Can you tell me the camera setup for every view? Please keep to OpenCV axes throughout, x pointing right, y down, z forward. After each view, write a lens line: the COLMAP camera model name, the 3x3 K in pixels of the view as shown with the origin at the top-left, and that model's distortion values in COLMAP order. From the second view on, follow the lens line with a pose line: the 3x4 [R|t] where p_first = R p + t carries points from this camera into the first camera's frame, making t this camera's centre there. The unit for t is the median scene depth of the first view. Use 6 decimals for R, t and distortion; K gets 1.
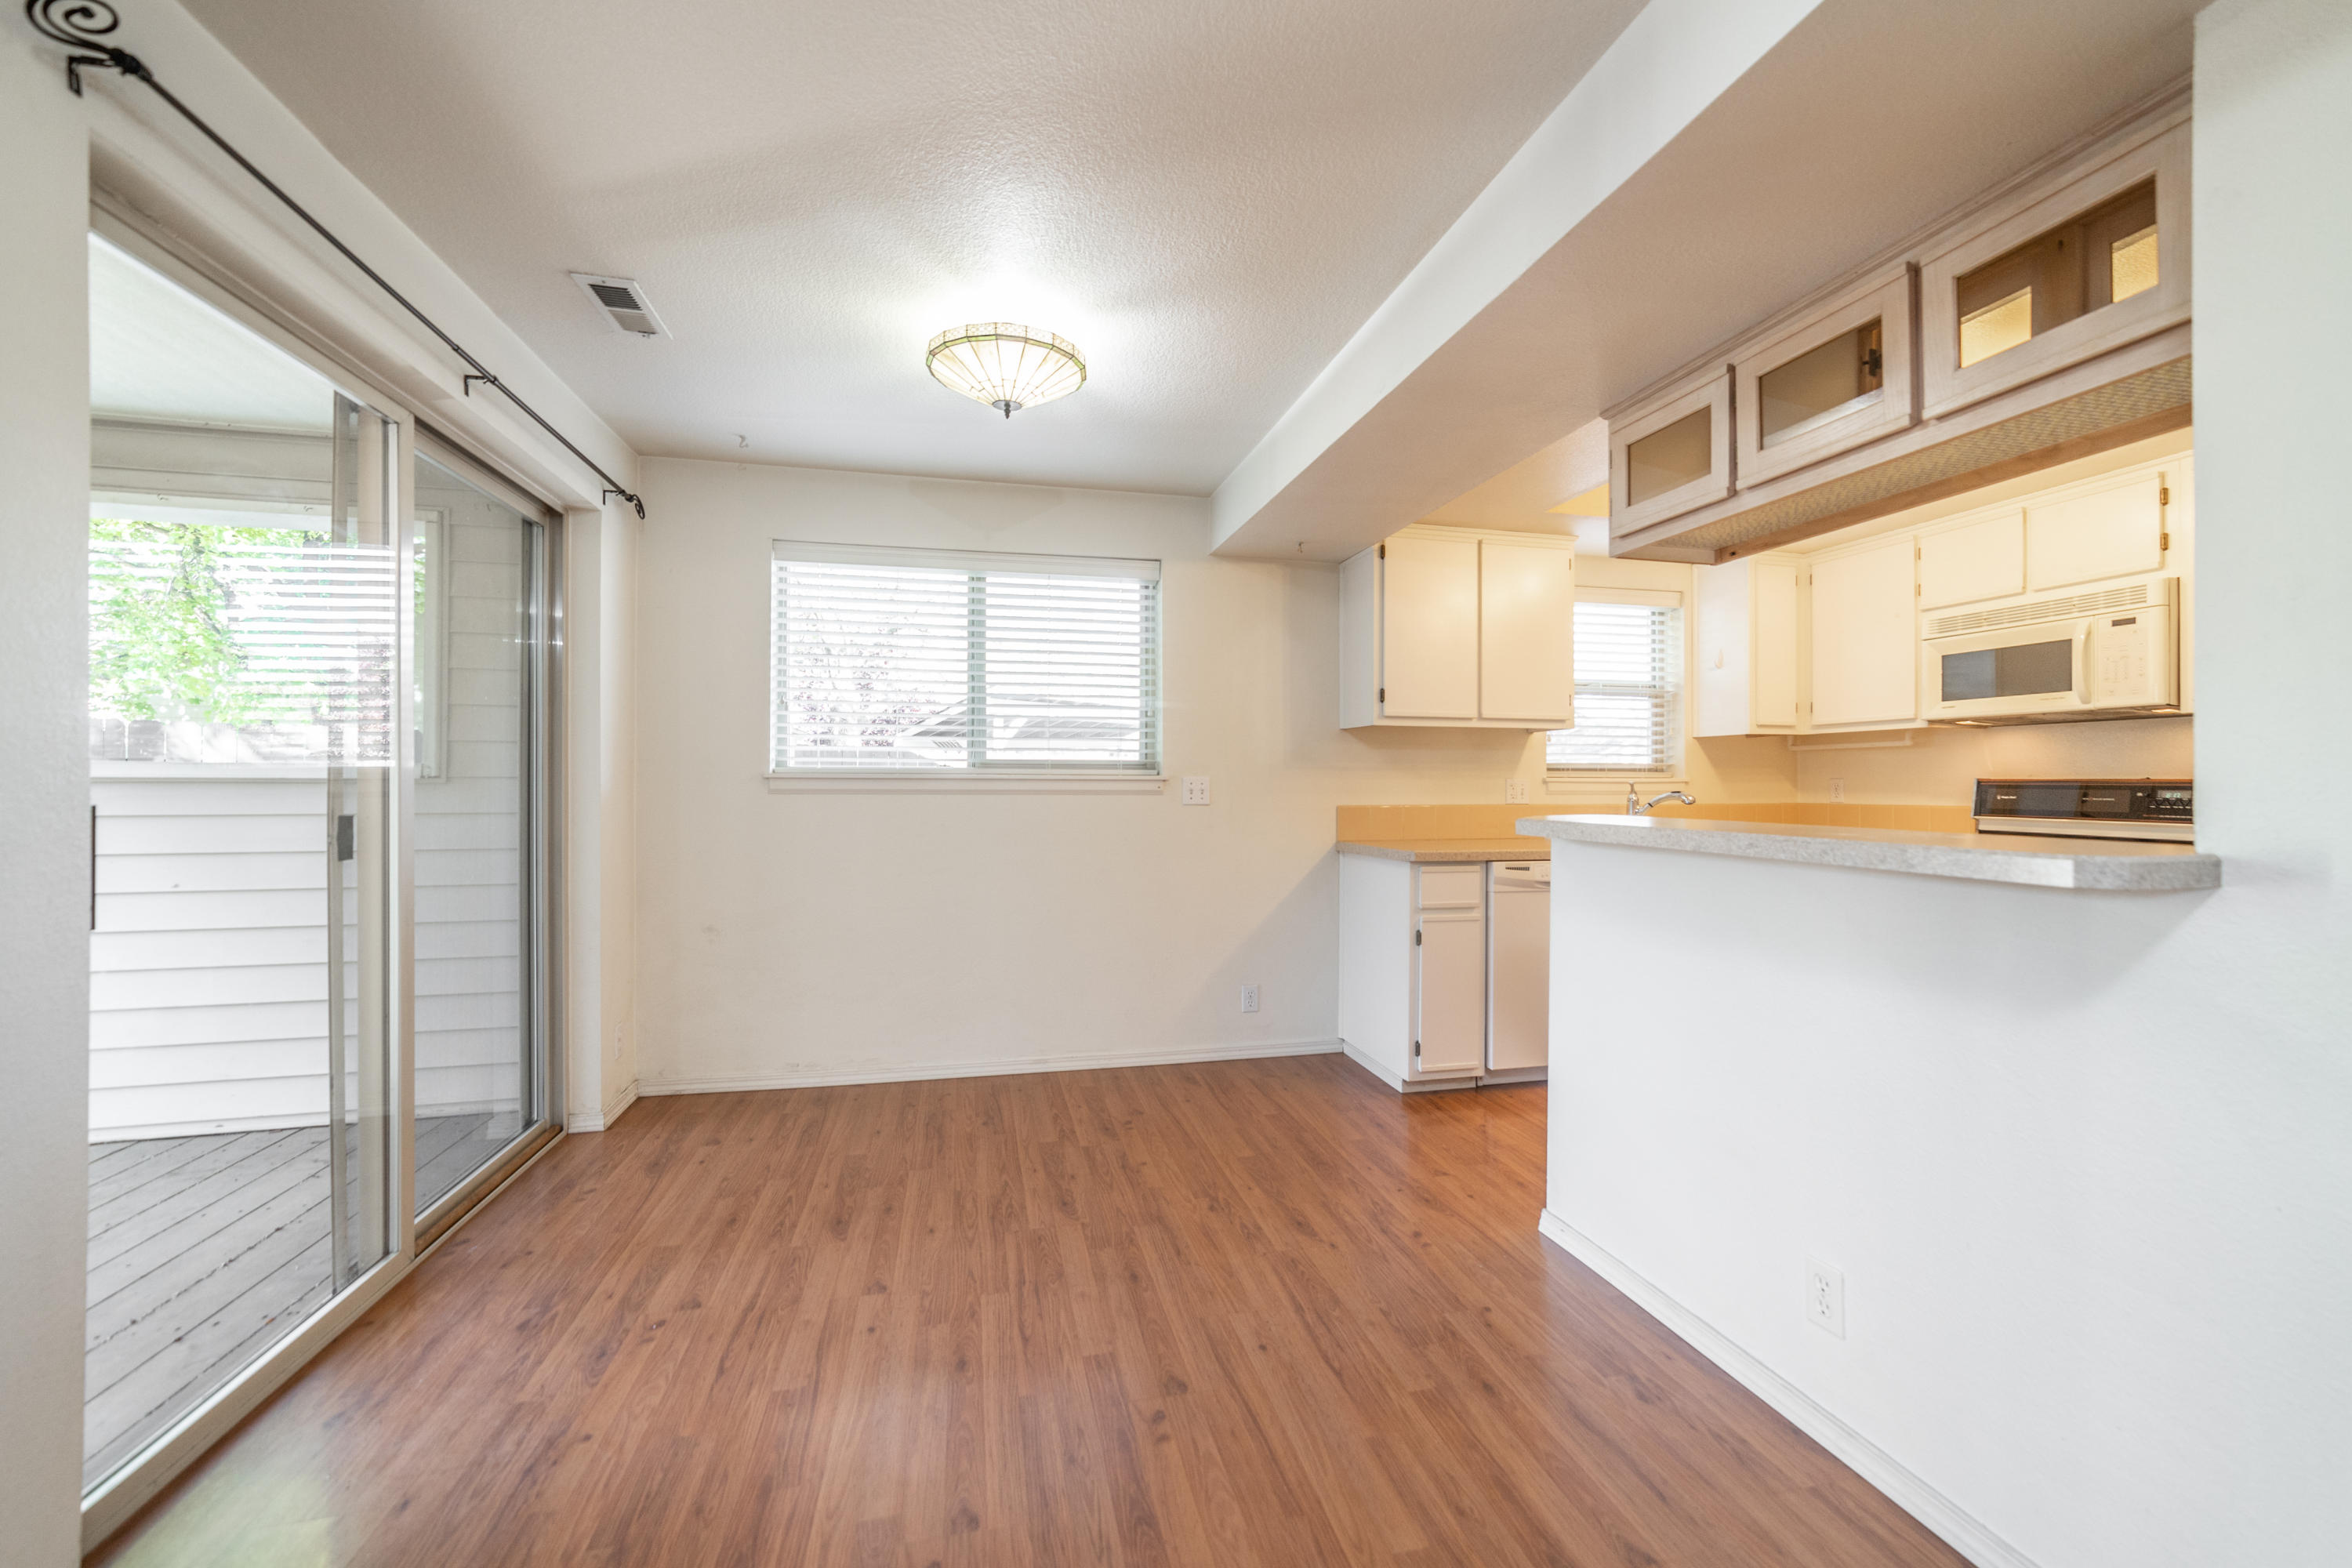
lens RADIAL K [[922.3, 0, 1176.0], [0, 922.3, 784.0], [0, 0, 1]] dist [-0.025520, 0.010845]
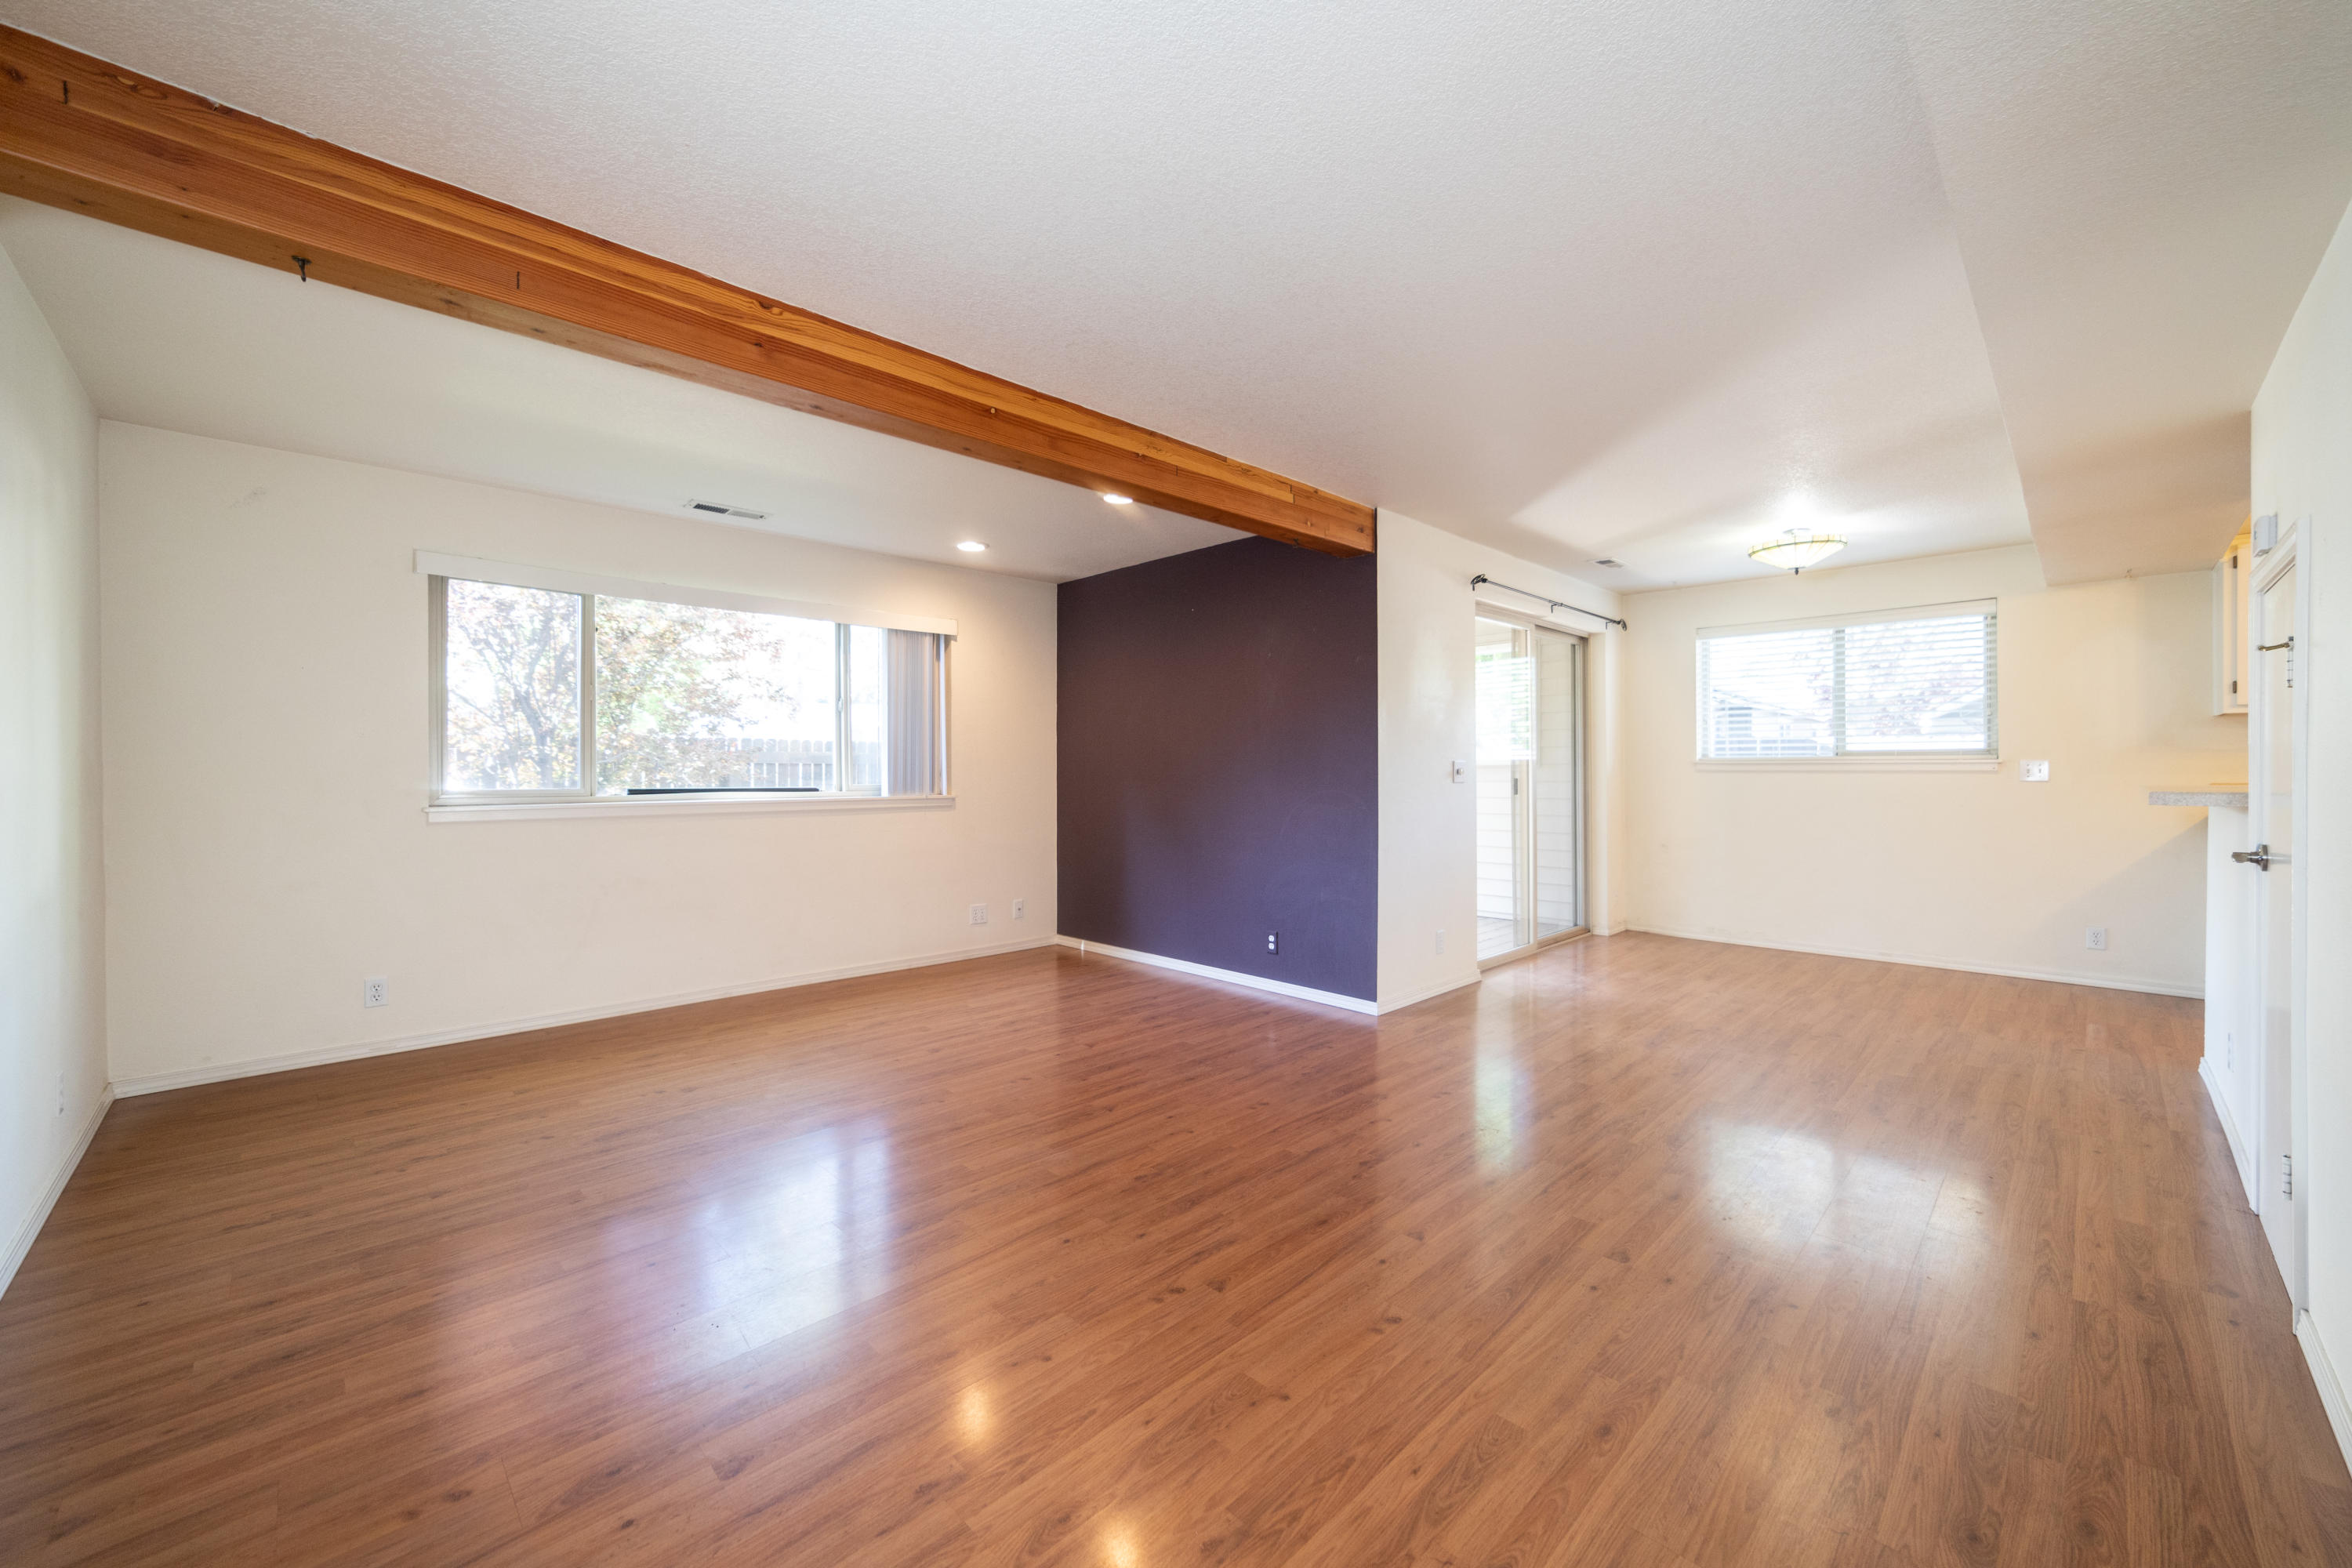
lens RADIAL K [[918.5, 0, 1180.8], [0, 918.5, 749.1], [0, 0, 1]] dist [-0.001024, -0.000137]
pose [[0.521700, -0.022197, -0.852840, 0.636770], [0.001893, 0.999689, -0.024861, 0.009366], [0.853127, 0.011356, 0.521580, -0.902141]]
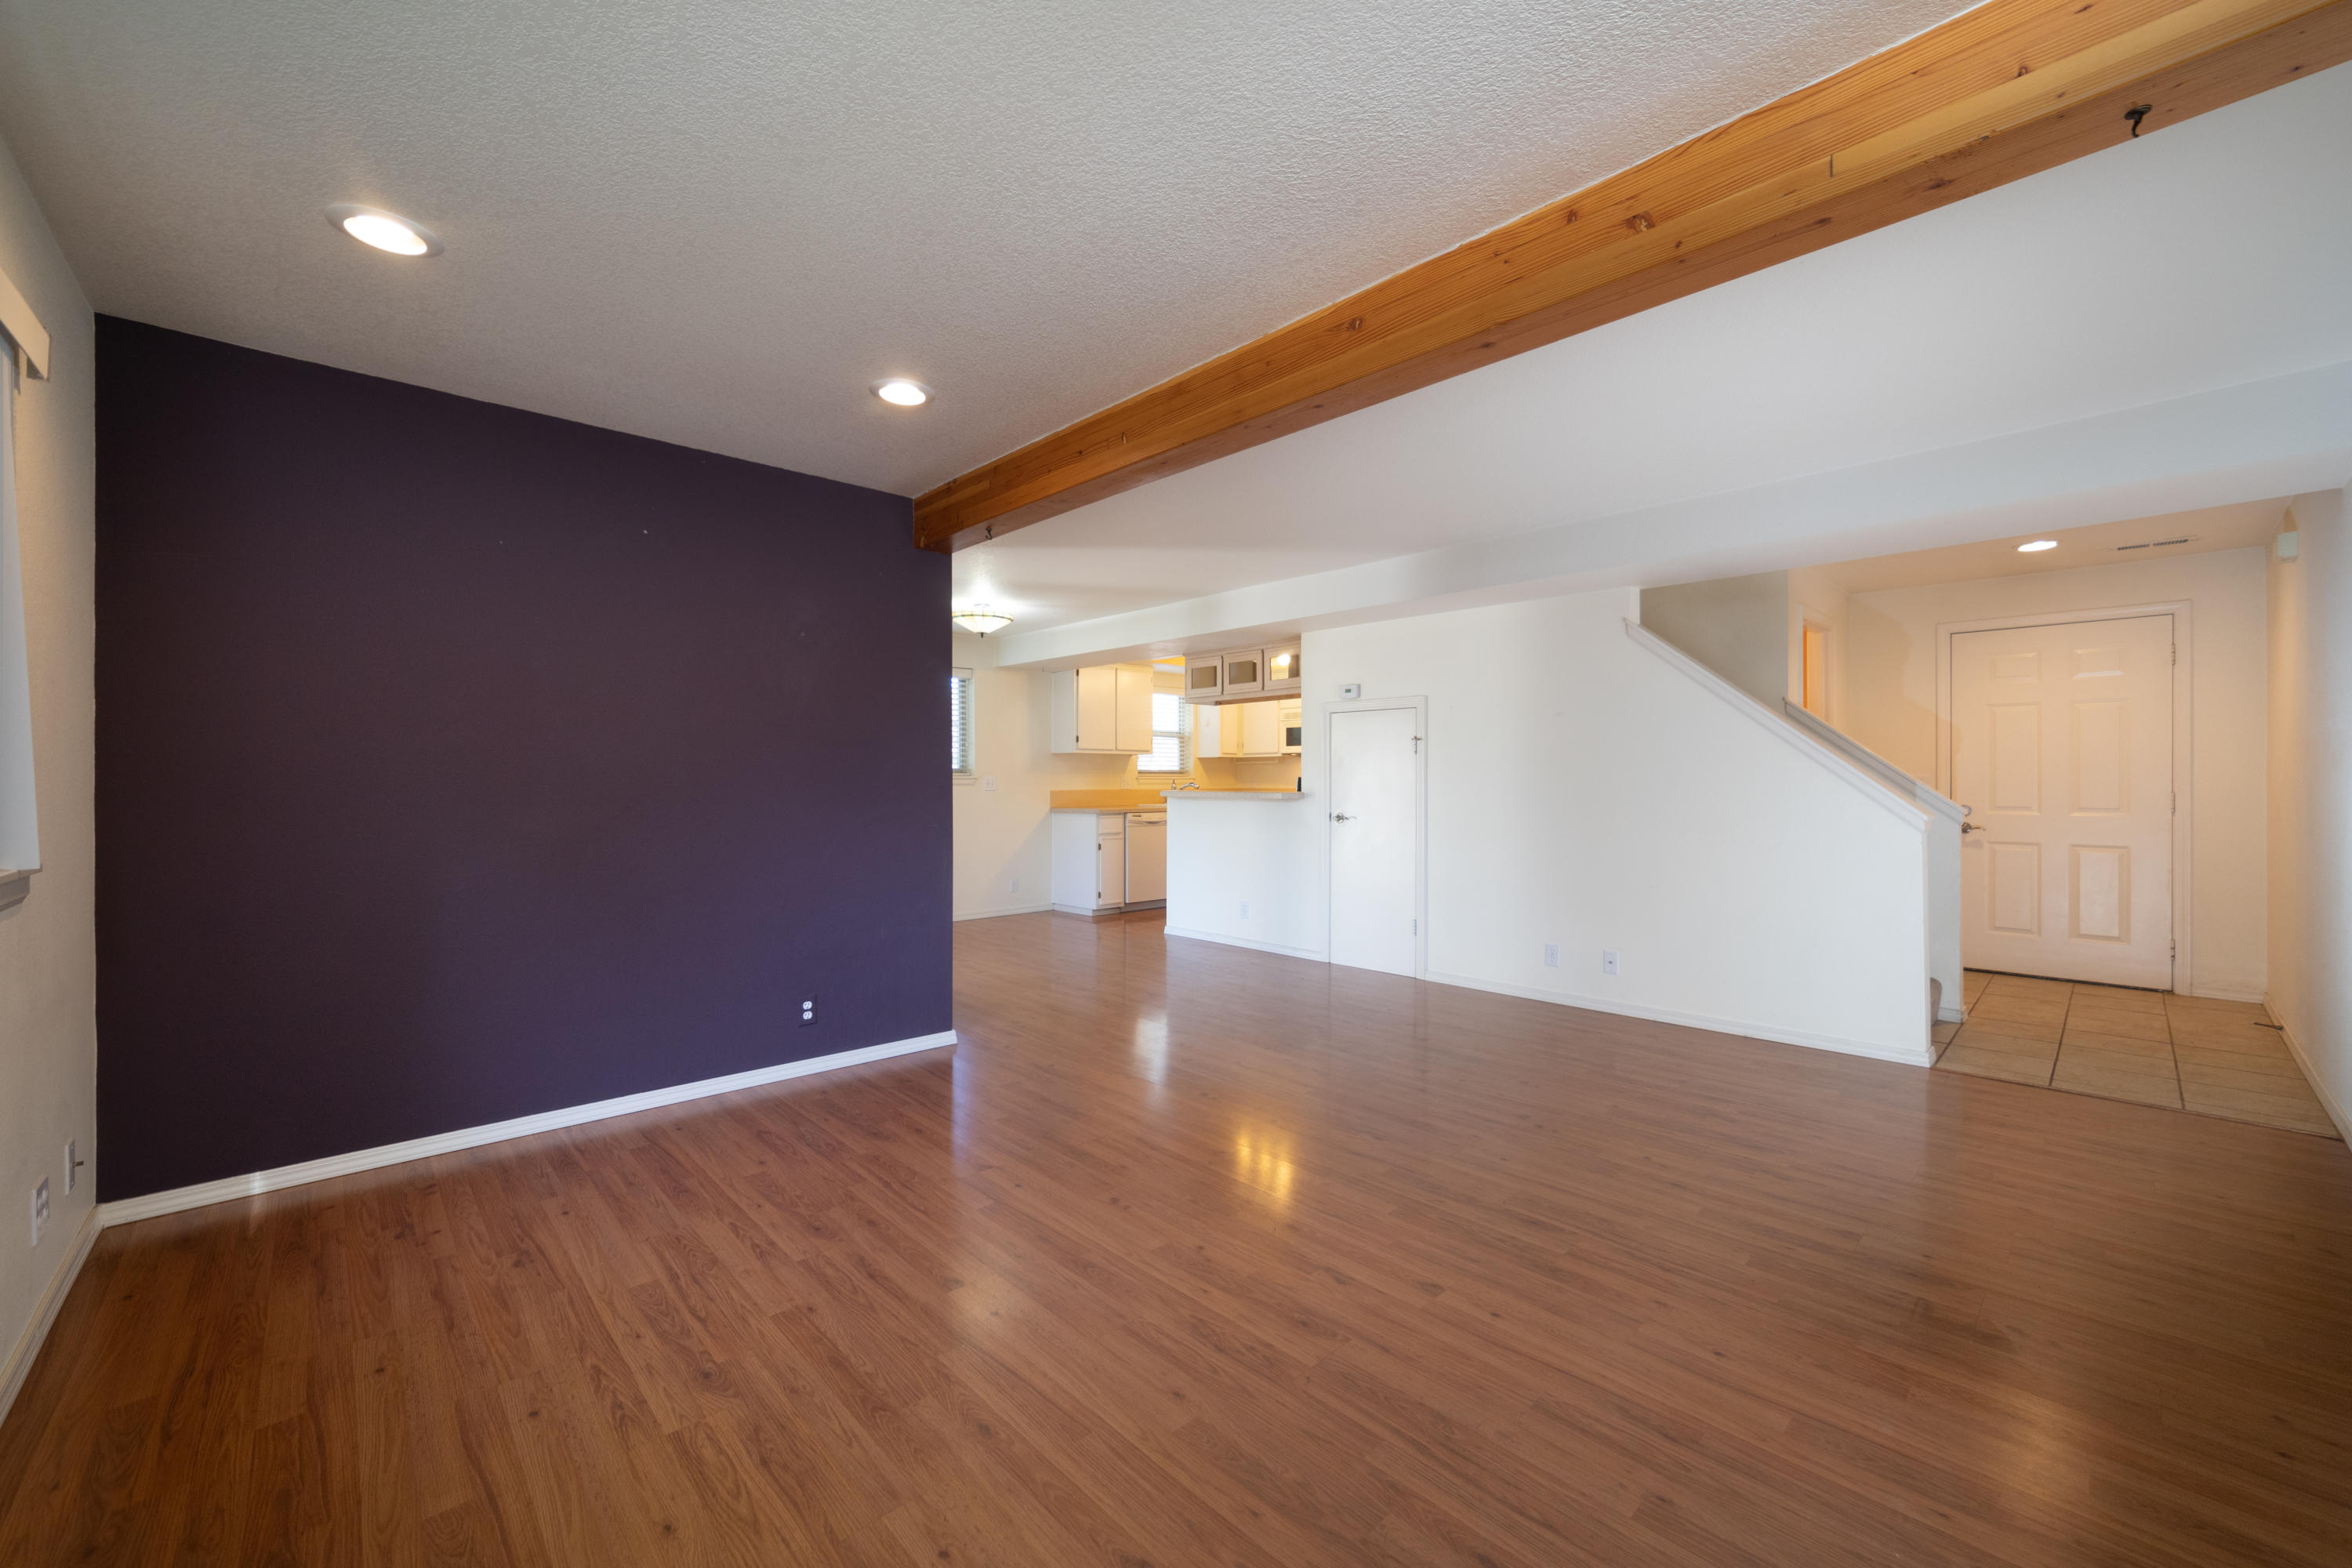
lens RADIAL K [[922.3, 0, 1176.0], [0, 922.3, 784.0], [0, 0, 1]] dist [-0.025520, 0.010845]
pose [[0.861427, -0.005477, 0.507851, -0.842467], [0.004103, 0.999984, 0.003825, 0.003157], [-0.507864, -0.001212, 0.861436, -1.225471]]
